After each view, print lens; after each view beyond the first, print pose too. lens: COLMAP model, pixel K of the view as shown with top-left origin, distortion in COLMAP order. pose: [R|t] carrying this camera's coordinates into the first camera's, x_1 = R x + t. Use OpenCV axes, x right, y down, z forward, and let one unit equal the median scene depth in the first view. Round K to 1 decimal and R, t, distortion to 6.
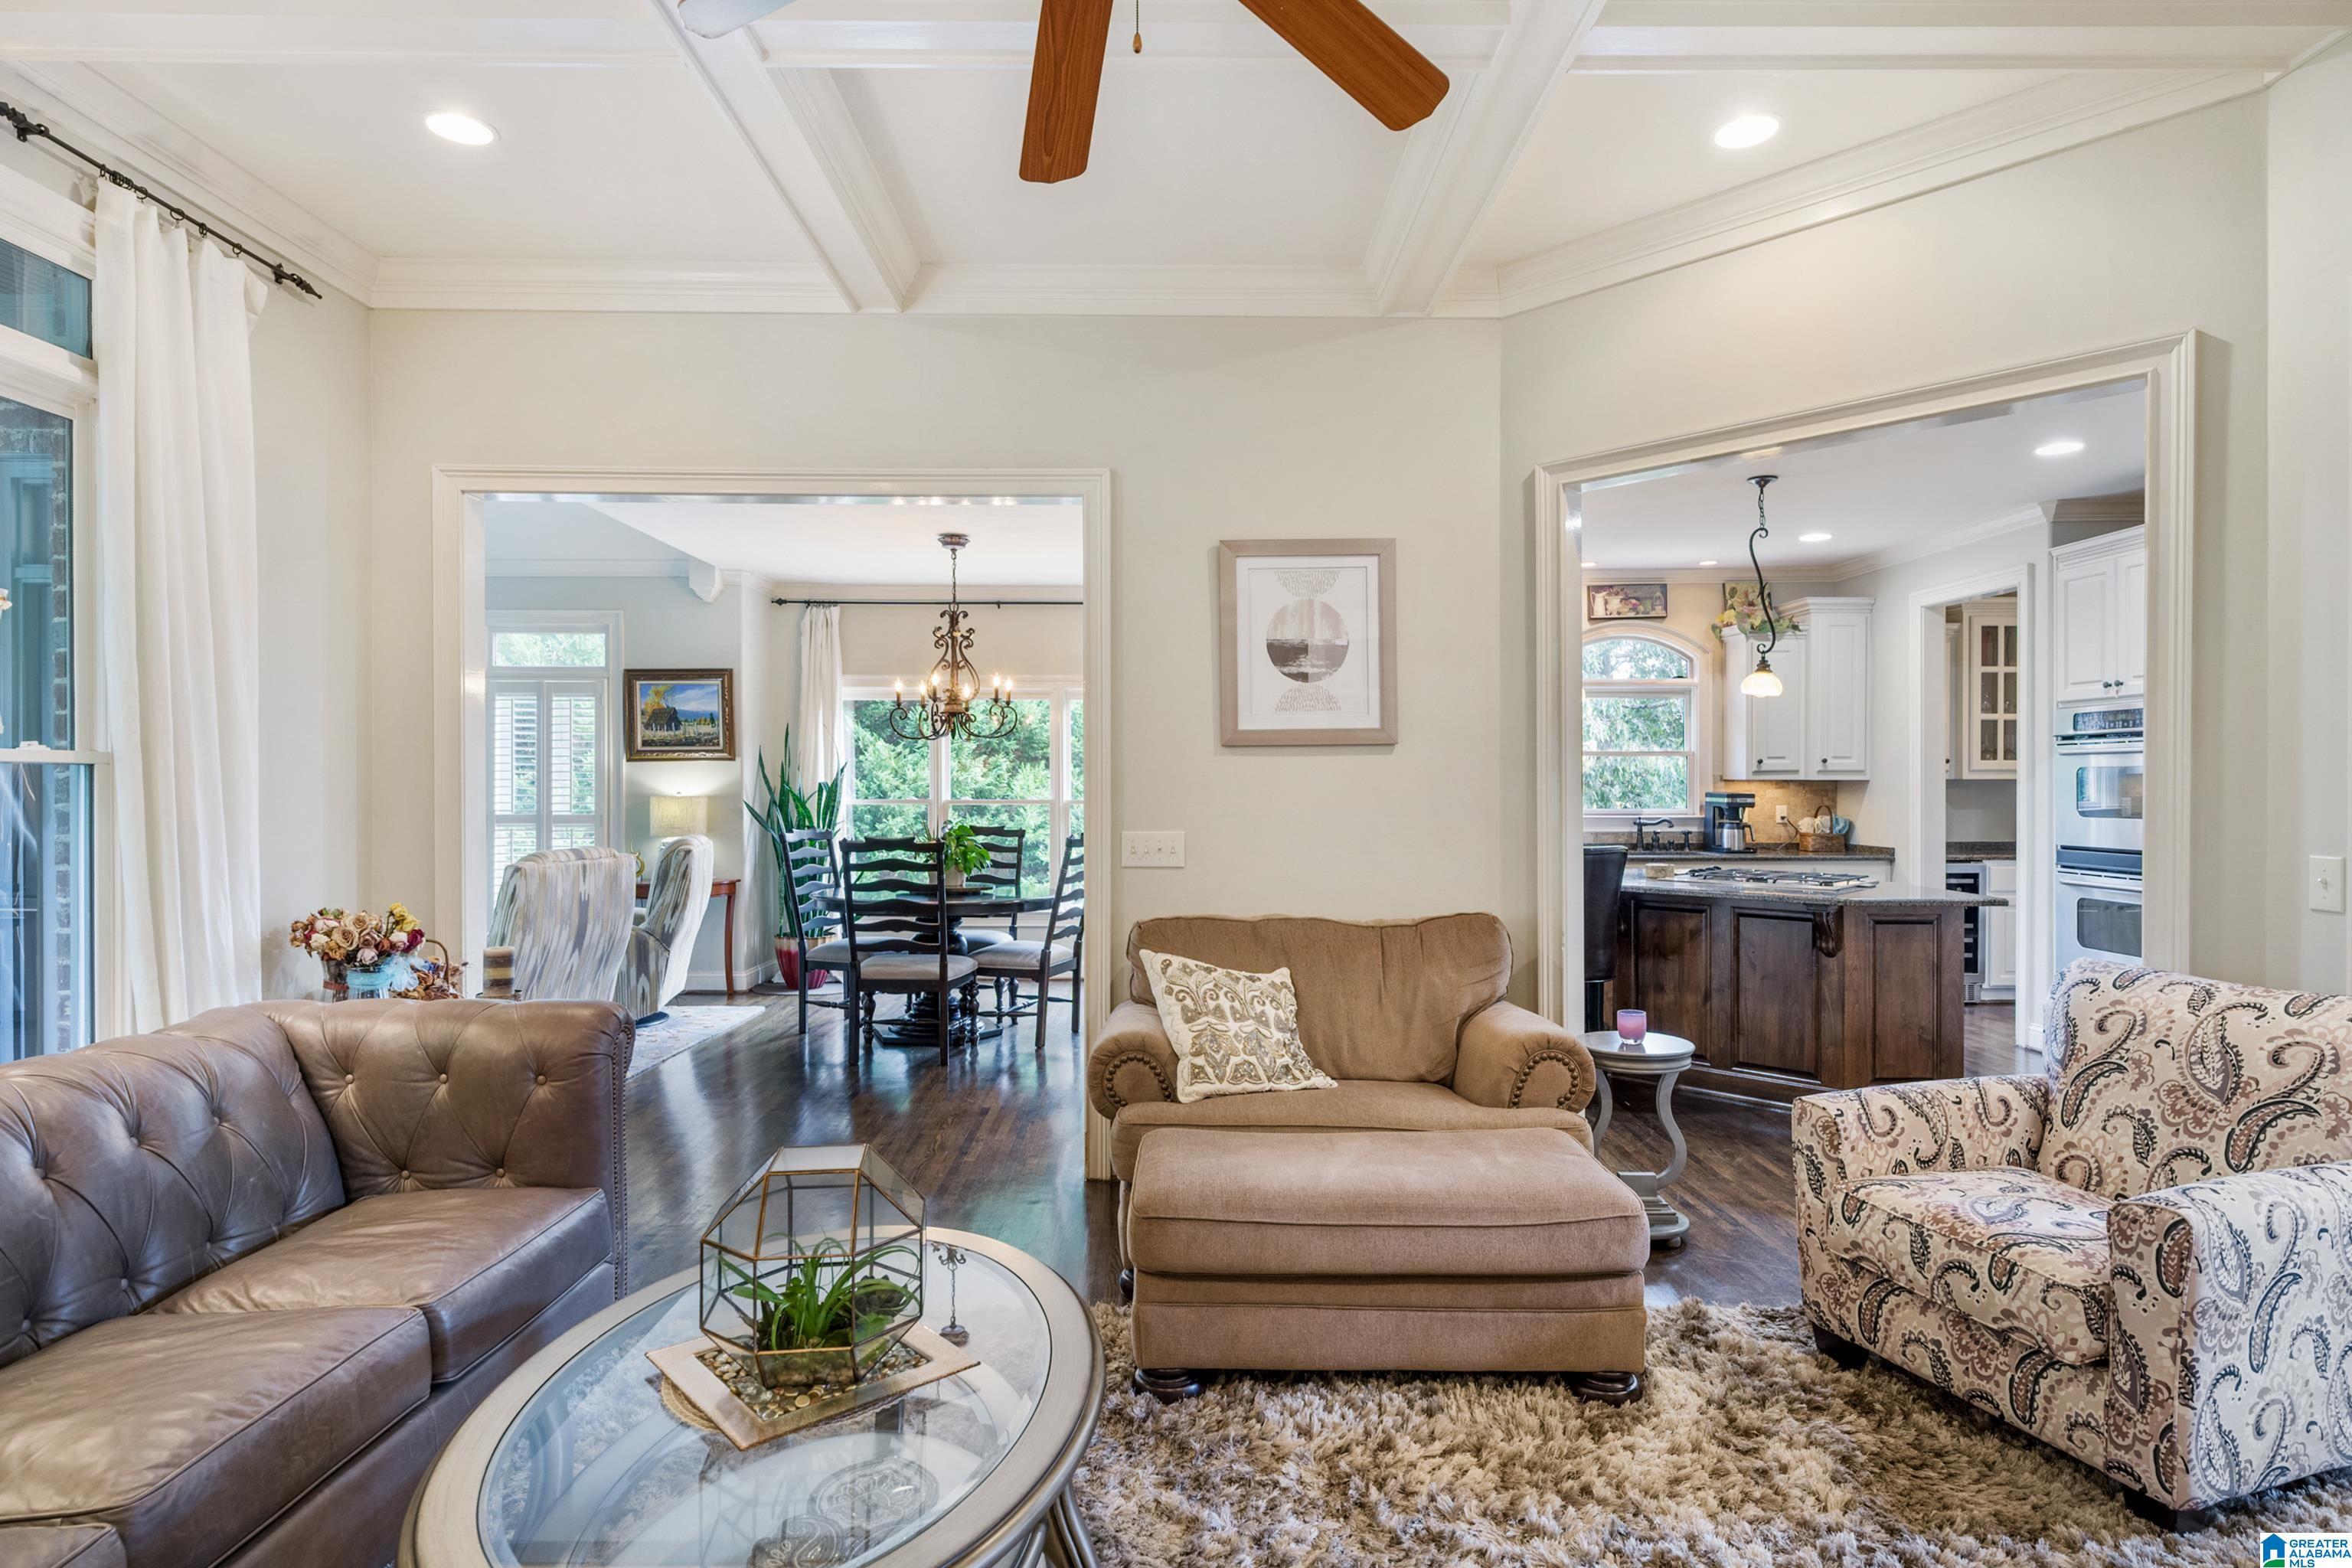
lens RADIAL K [[1231.4, 0, 1159.3], [0, 1231.4, 788.4], [0, 0, 1]] dist [-0.011953, -0.001250]
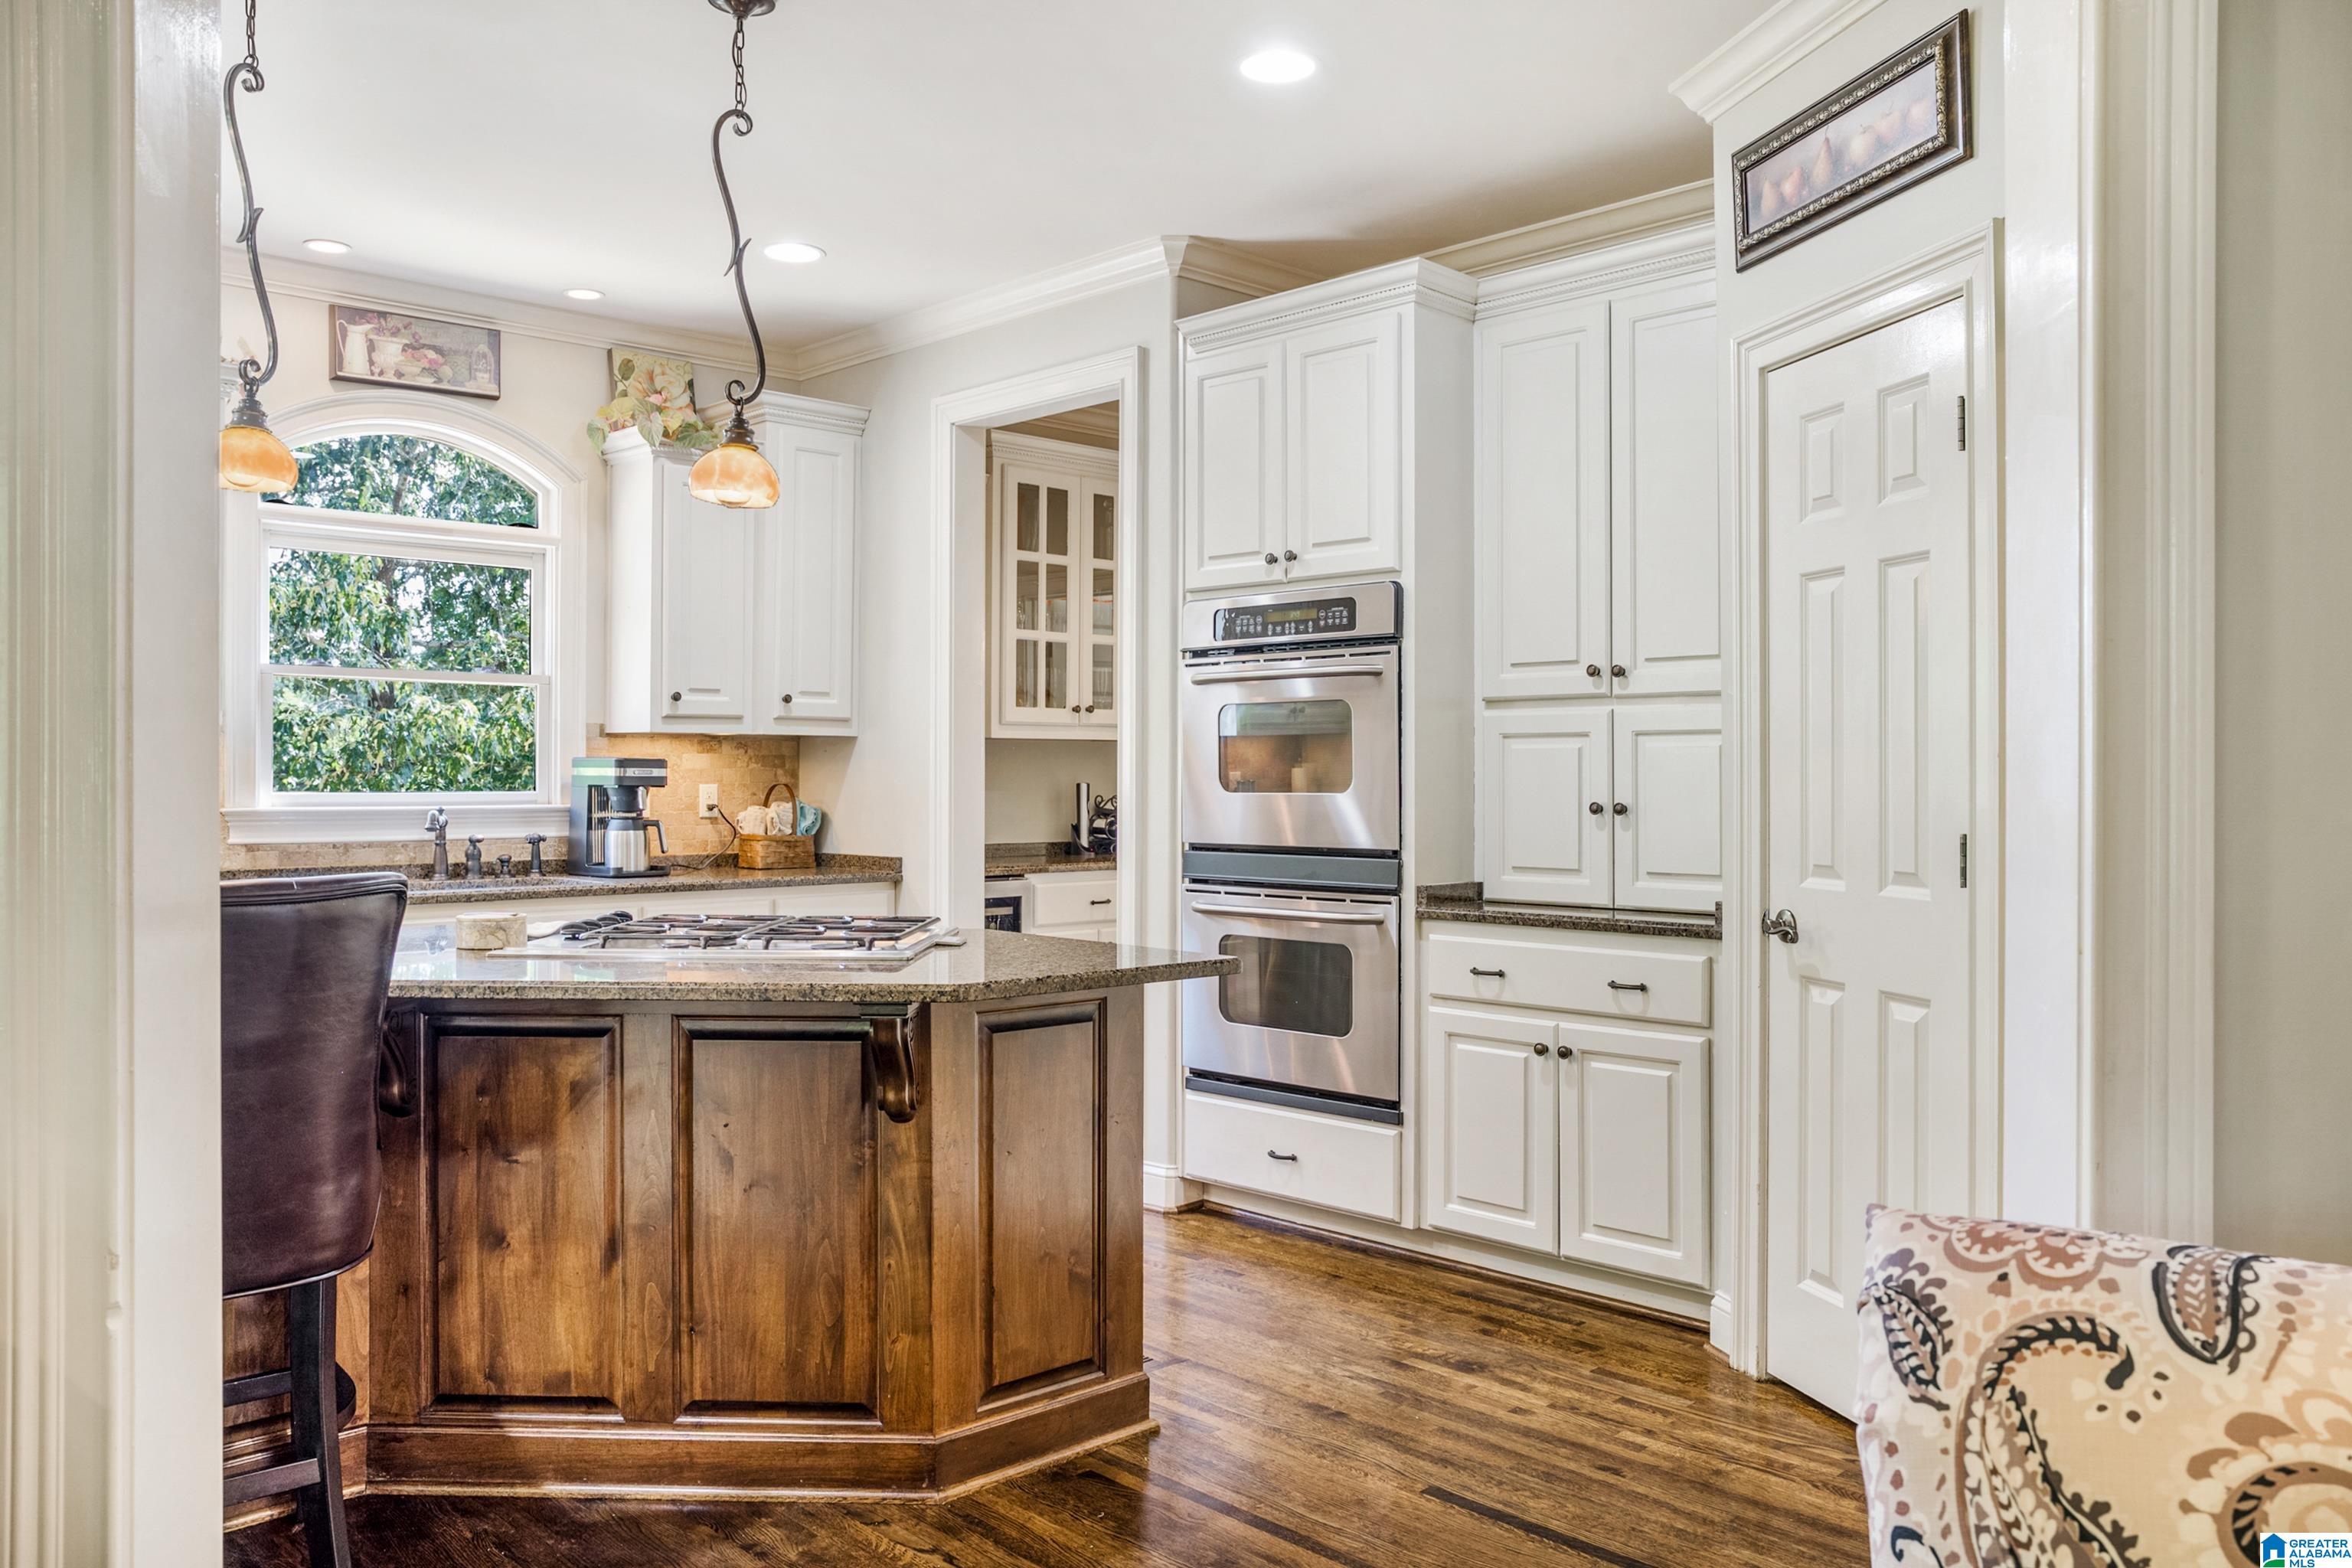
lens RADIAL K [[1765.7, 0, 1181.3], [0, 1765.7, 753.3], [0, 0, 1]] dist [-0.034918, 0.009991]
pose [[0.715748, 0.010861, 0.698274, 0.128657], [0.001878, 0.999845, -0.017477, 0.015122], [-0.698356, 0.013821, 0.715617, 0.331154]]
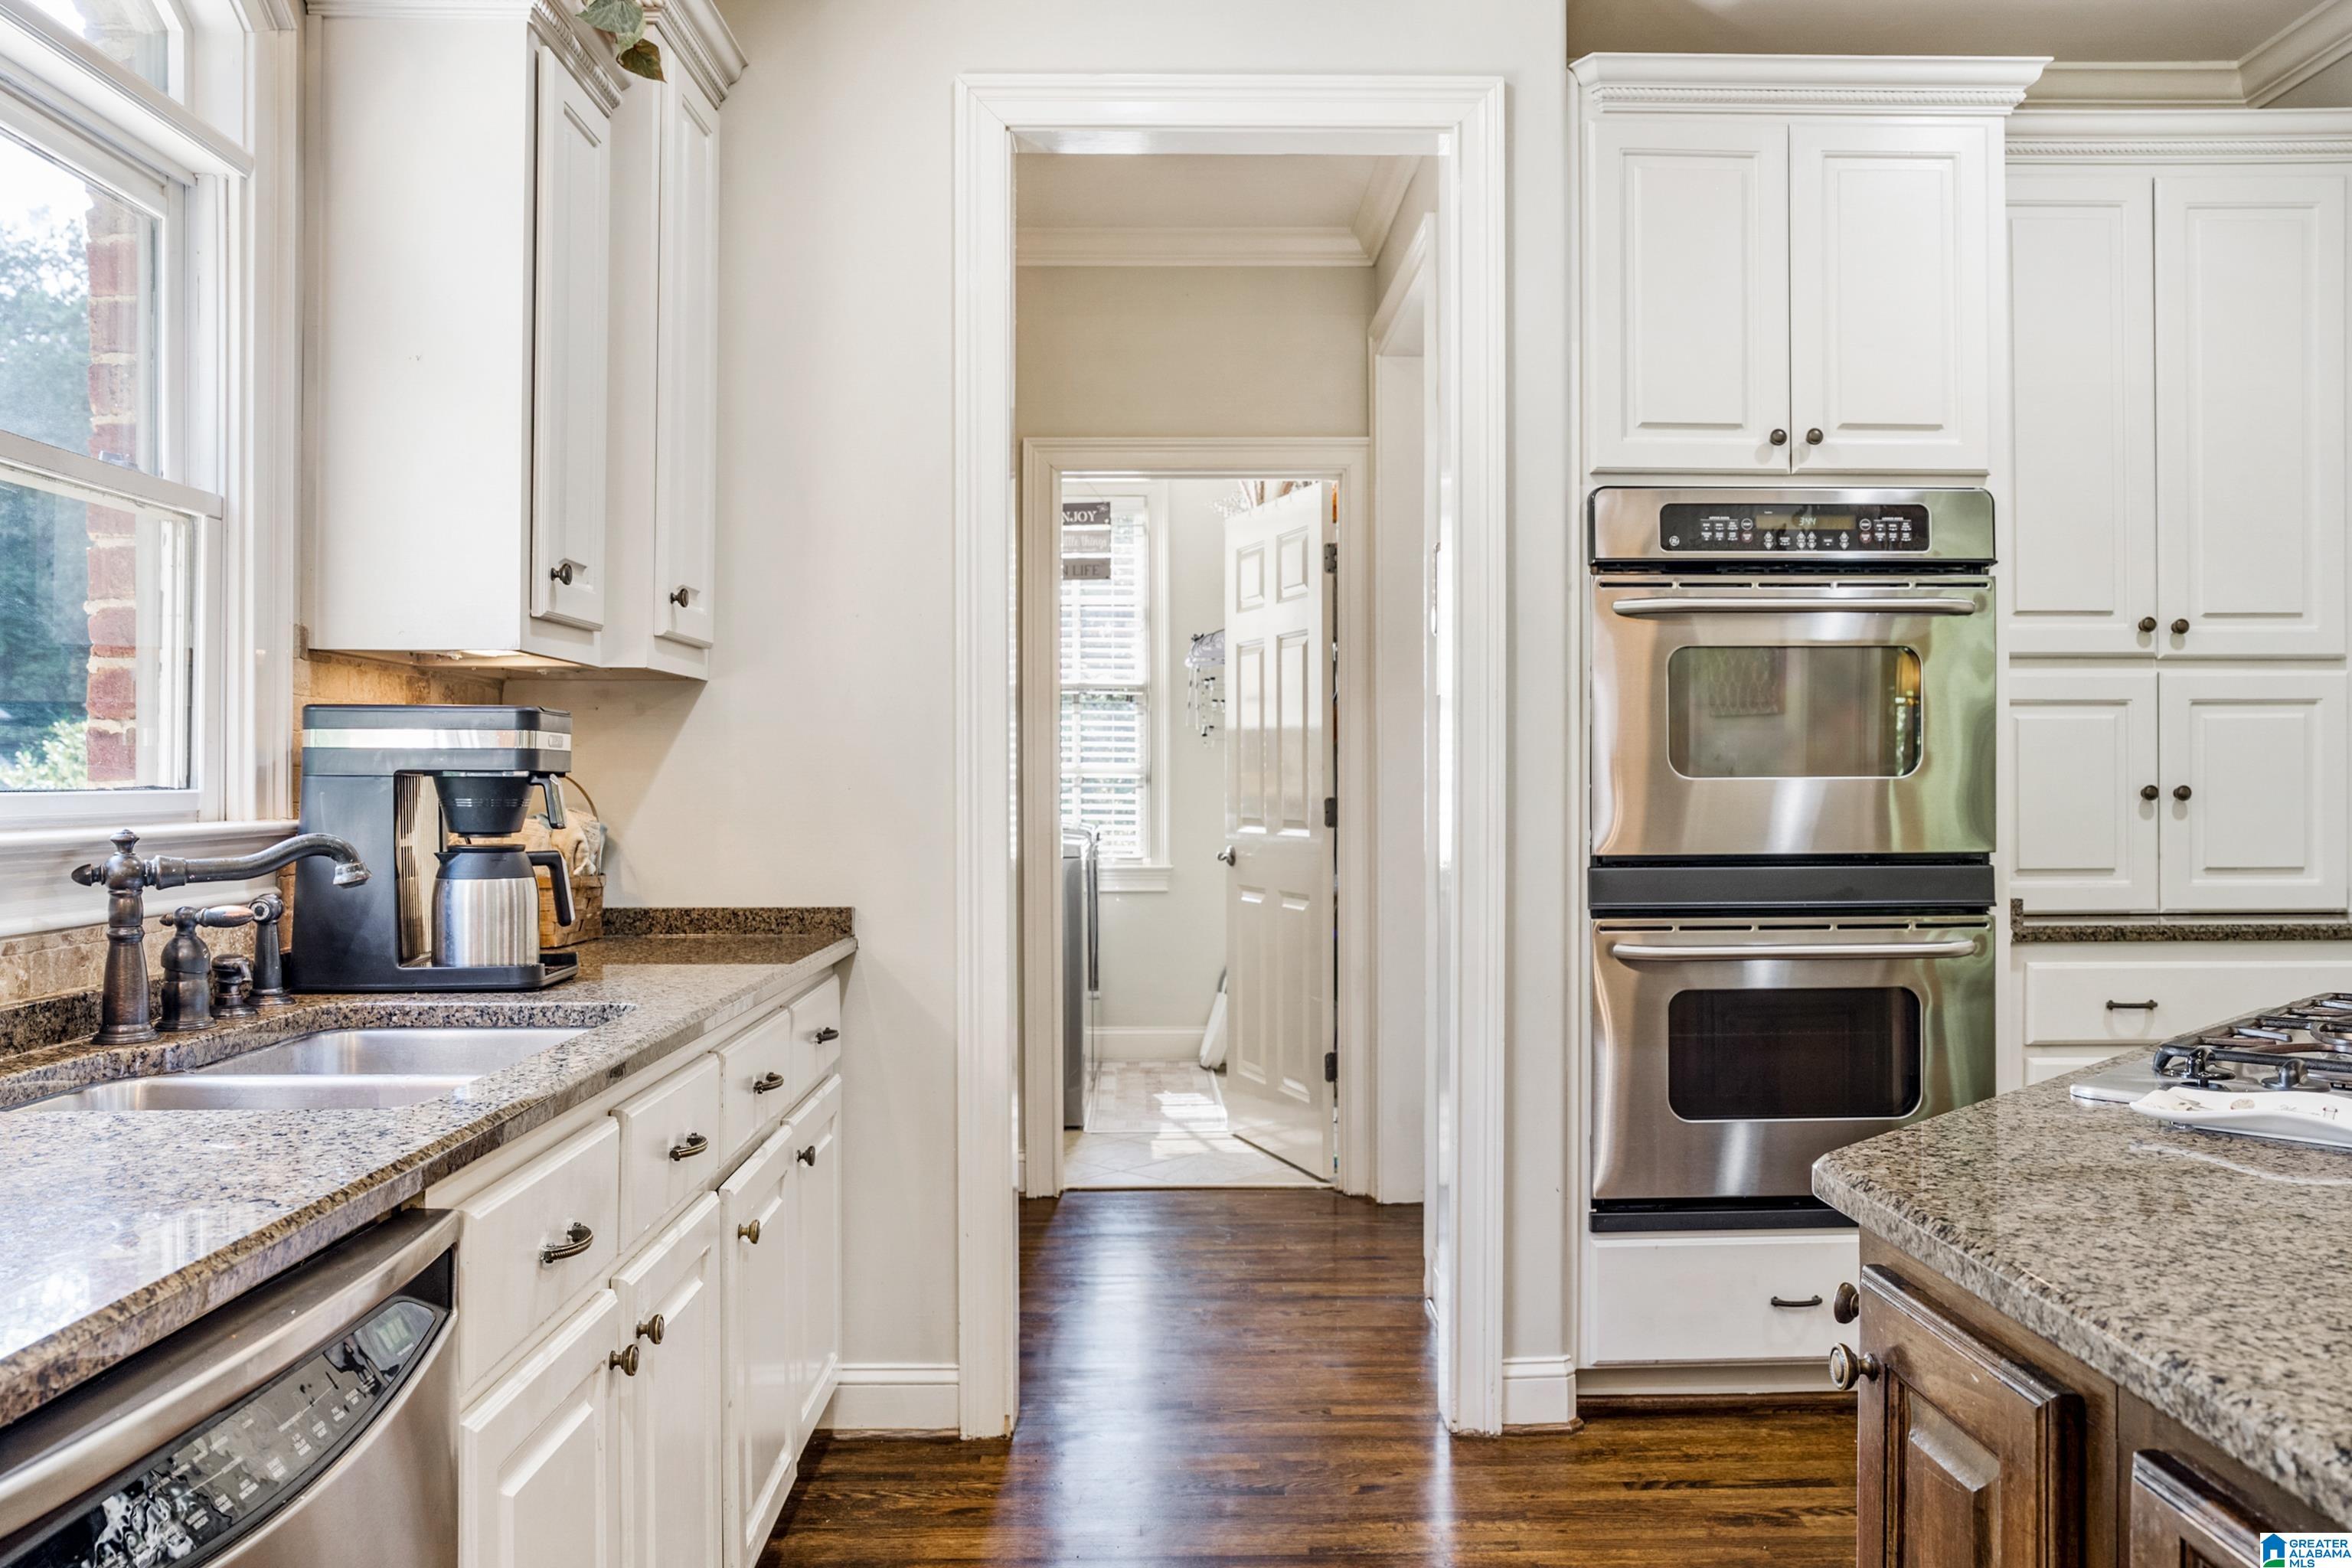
lens RADIAL K [[1777.3, 0, 1185.0], [0, 1777.3, 766.9], [0, 0, 1]] dist [-0.030381, 0.005525]
pose [[-0.016057, 0.007567, 0.999842, 0.158677], [0.007716, 0.999943, -0.007444, 0.017786], [-0.999841, 0.007595, -0.016115, 0.901921]]
